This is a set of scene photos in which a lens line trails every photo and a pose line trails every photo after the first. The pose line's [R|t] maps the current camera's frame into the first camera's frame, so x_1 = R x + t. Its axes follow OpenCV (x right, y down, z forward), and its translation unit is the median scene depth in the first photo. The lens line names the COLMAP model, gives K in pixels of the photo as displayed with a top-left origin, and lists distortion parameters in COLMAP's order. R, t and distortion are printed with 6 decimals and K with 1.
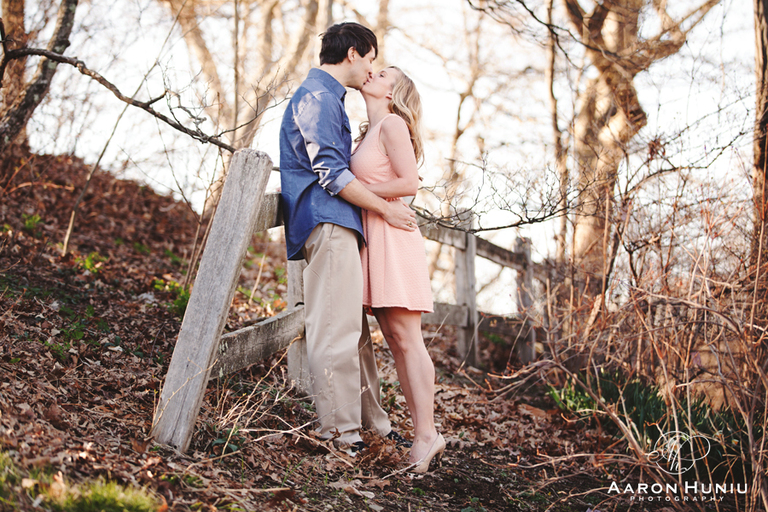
lens RADIAL K [[2253.8, 0, 383.8], [0, 2253.8, 256.0], [0, 0, 1]] dist [-0.134461, 0.000000]
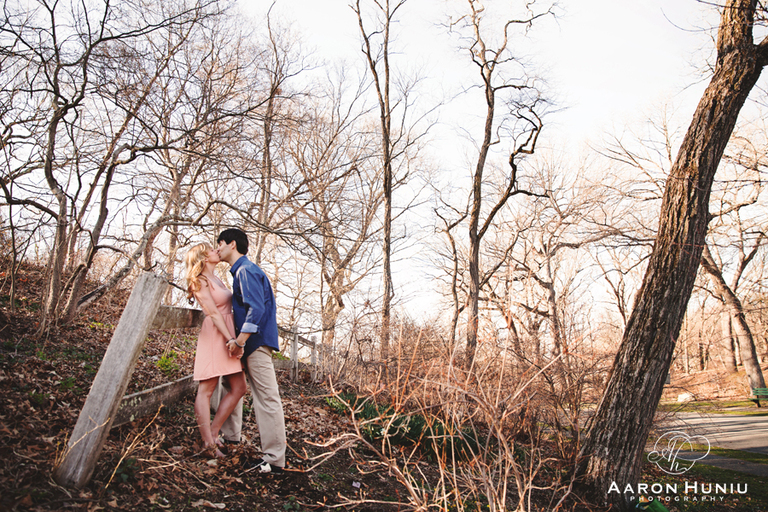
lens RADIAL K [[563.3, 0, 381.2], [0, 563.3, 258.3], [0, 0, 1]] dist [-0.053501, 0.001340]
pose [[0.982341, 0.050512, 0.180153, 0.015393], [-0.023584, 0.988617, -0.148591, -0.003259], [-0.185608, 0.141718, 0.972350, 0.393672]]
